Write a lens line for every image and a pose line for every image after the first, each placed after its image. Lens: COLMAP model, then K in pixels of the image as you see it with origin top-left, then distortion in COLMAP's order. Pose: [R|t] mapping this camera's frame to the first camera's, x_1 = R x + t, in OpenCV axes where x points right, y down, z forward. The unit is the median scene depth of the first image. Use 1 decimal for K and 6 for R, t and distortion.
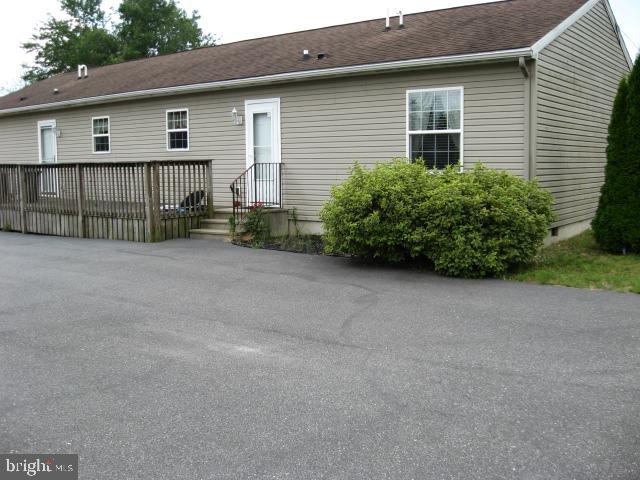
lens RADIAL K [[660.6, 0, 319.4], [0, 660.6, 240.4], [0, 0, 1]] dist [-0.120536, 0.000000]
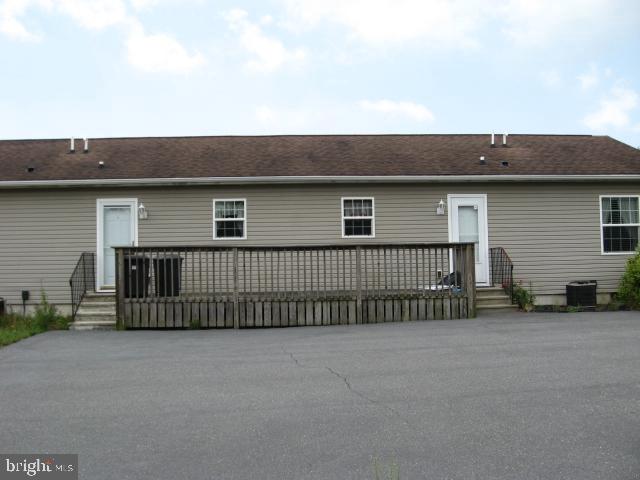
lens RADIAL K [[660.6, 0, 319.1], [0, 660.6, 240.1], [0, 0, 1]] dist [-0.120536, 0.000000]
pose [[0.764129, 0.015246, 0.644883, -1.011785], [0.087833, 0.987951, -0.127431, -0.006688], [-0.639055, 0.154016, 0.753583, 0.282662]]
